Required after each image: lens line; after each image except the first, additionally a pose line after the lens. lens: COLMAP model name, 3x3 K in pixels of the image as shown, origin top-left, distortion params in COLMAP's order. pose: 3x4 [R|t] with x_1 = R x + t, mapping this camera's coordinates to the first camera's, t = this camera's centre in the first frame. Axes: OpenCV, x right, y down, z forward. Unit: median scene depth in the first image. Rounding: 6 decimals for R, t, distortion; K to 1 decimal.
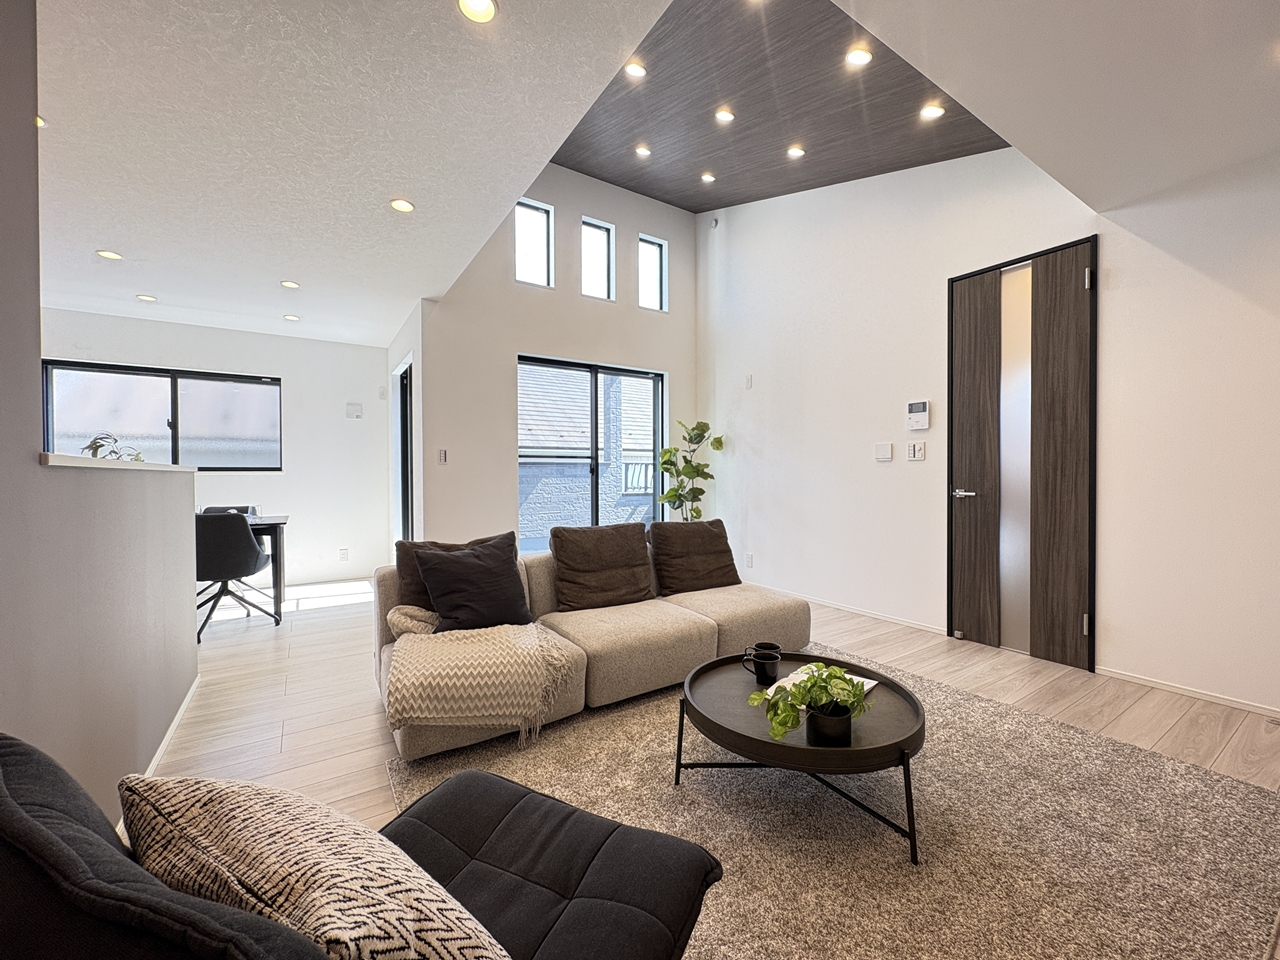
lens RADIAL K [[514.0, 0, 640.0], [0, 514.0, 480.0], [0, 0, 1]] dist [-0.001605, -0.000025]
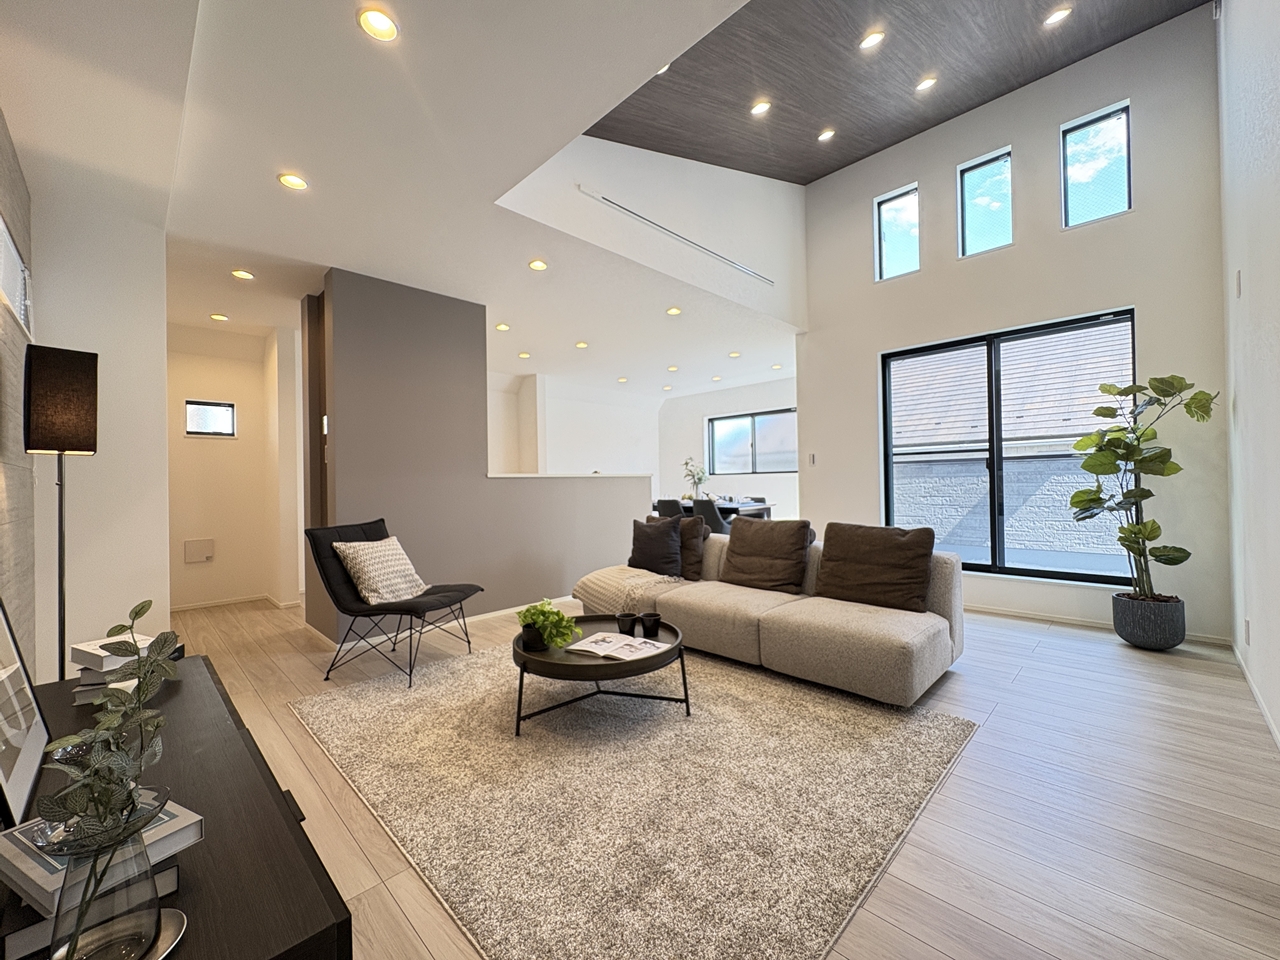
lens RADIAL K [[512.6, 0, 640.0], [0, 512.6, 480.0], [0, 0, 1]] dist [0.000871, 0.000158]
pose [[0.198923, -0.004941, -0.980003, 0.631832], [0.007149, 0.999968, -0.003591, 0.002343], [0.979989, -0.006291, 0.198952, 0.320330]]
